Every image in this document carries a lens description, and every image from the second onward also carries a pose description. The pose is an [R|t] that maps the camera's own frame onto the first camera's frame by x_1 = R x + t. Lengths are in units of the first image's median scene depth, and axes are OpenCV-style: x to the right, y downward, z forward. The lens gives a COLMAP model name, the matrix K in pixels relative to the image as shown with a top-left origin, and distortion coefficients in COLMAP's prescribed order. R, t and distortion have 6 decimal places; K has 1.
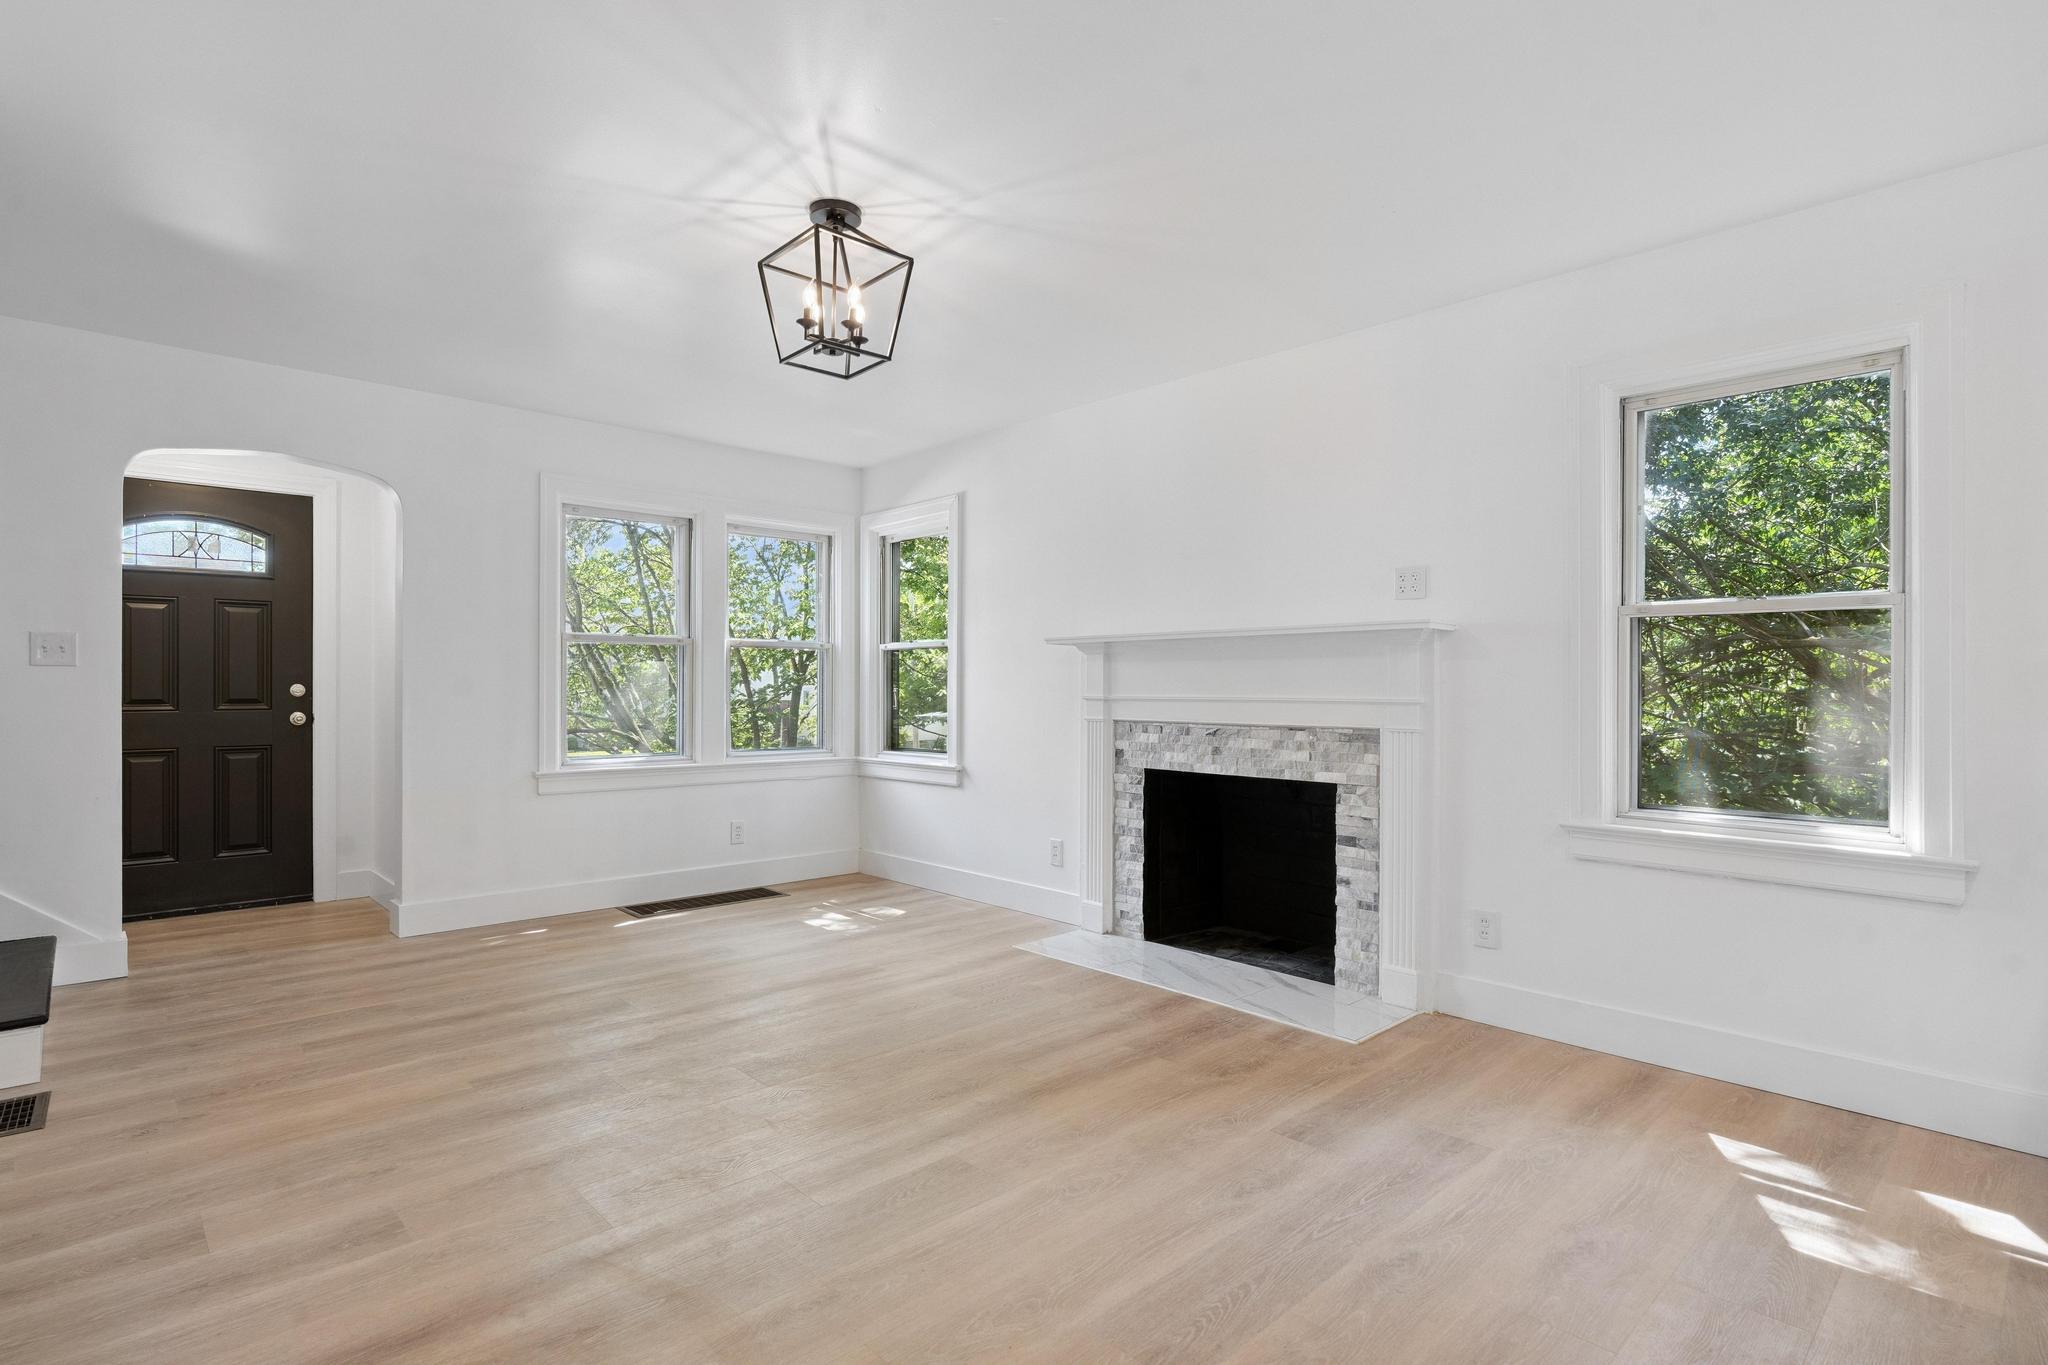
lens RADIAL K [[1020.2, 0, 1024.0], [0, 1020.2, 682.5], [0, 0, 1]] dist [-0.000383, -0.000314]
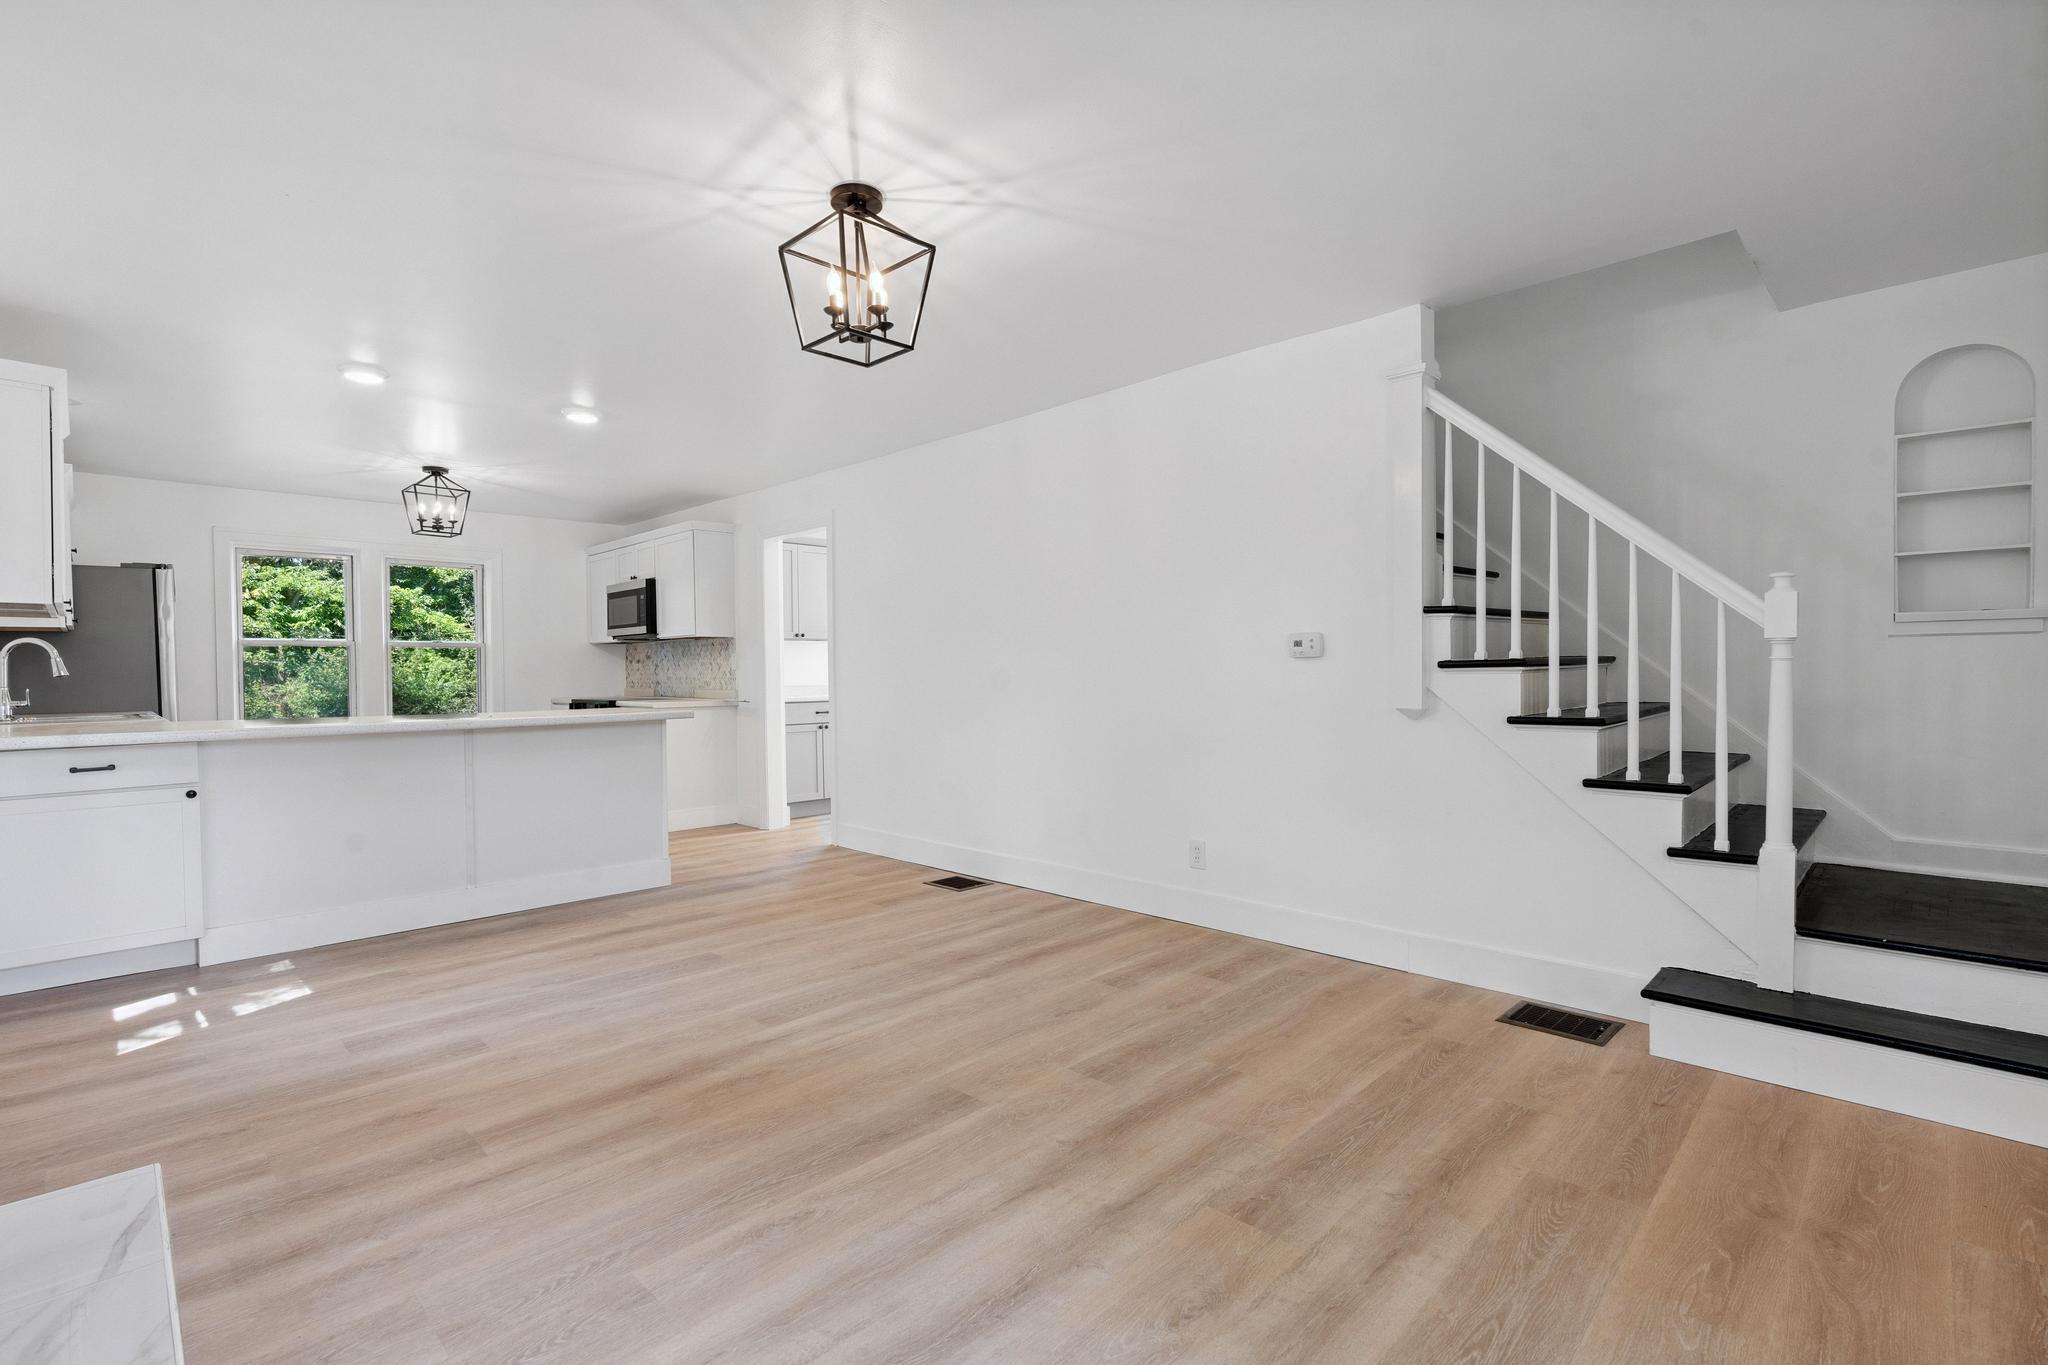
lens RADIAL K [[929.6, 0, 1024.0], [0, 929.6, 682.5], [0, 0, 1]] dist [0.000633, 0.000117]
pose [[-0.999355, 0.008472, -0.034904, -0.331288], [0.008290, 0.999951, 0.005349, 0.011138], [0.034948, 0.005056, -0.999376, 2.026031]]
